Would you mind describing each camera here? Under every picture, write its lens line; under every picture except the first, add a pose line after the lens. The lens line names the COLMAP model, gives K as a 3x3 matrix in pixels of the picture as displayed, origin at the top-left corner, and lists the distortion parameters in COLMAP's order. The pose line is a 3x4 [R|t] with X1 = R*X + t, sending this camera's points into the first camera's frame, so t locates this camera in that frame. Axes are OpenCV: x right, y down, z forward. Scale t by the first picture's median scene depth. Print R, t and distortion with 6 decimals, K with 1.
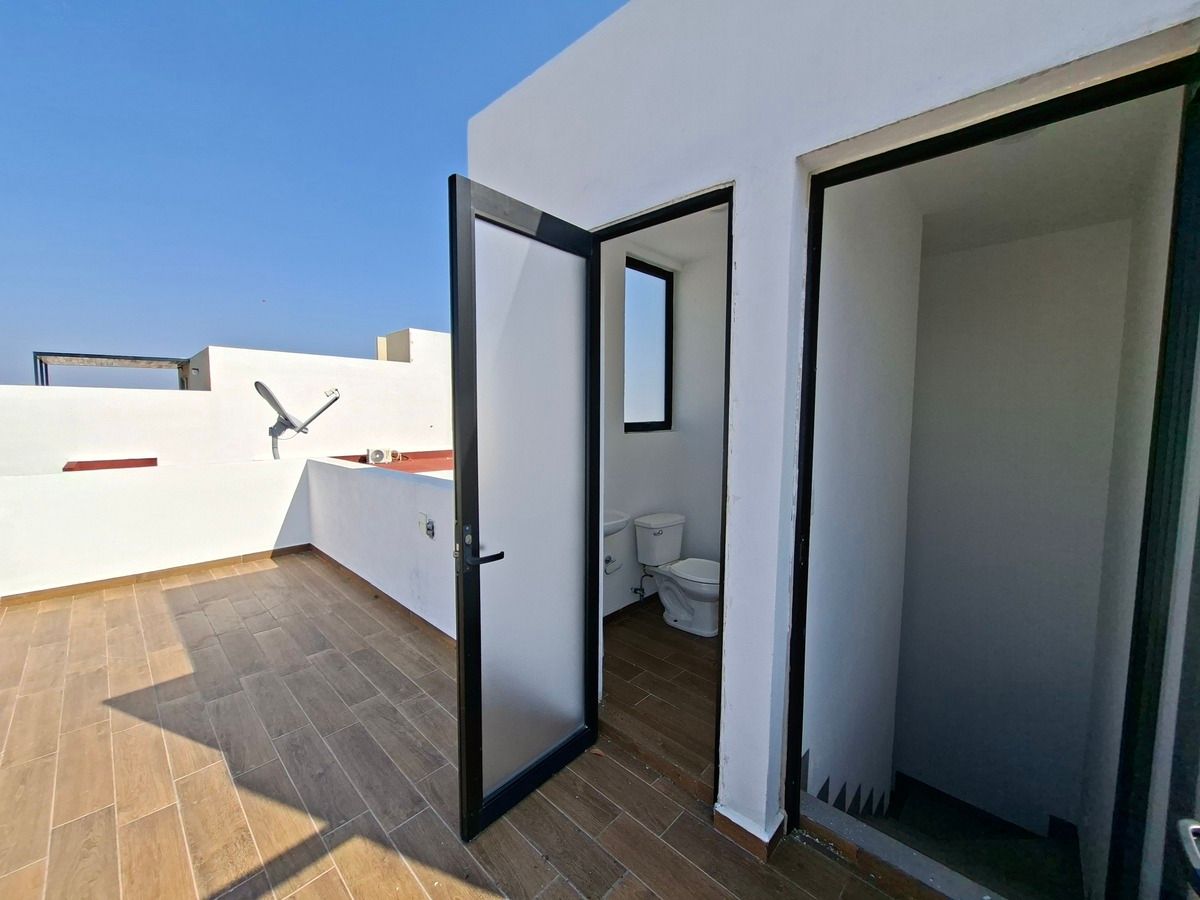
lens RADIAL K [[471.3, 0, 608.1], [0, 471.3, 447.9], [0, 0, 1]] dist [-0.001448, 0.000107]
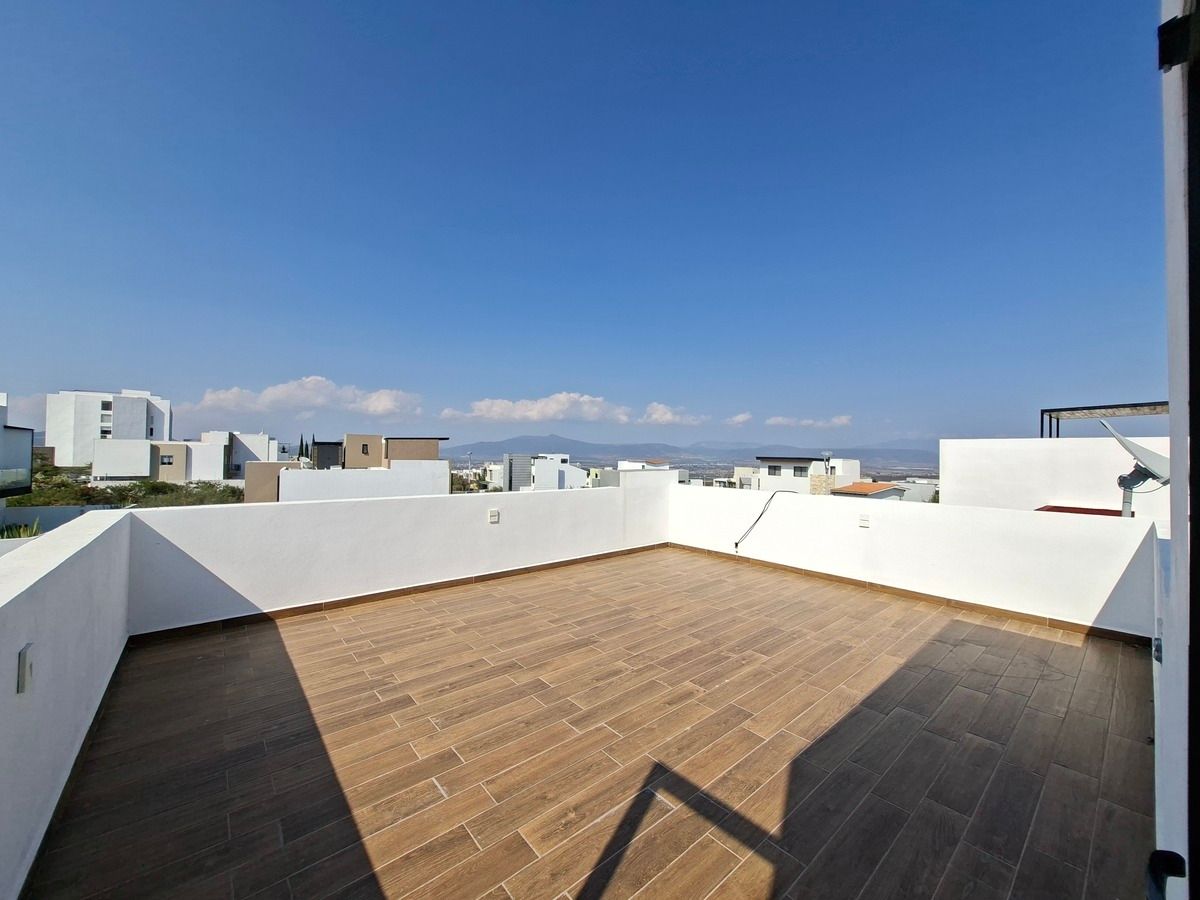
lens RADIAL K [[471.3, 0, 609.3], [0, 471.3, 447.0], [0, 0, 1]] dist [-0.001448, 0.000107]
pose [[-0.103755, -0.019929, -0.994403, 0.268489], [-0.090228, 0.995865, -0.010544, -0.010103], [0.990502, 0.088629, -0.105124, 0.354526]]
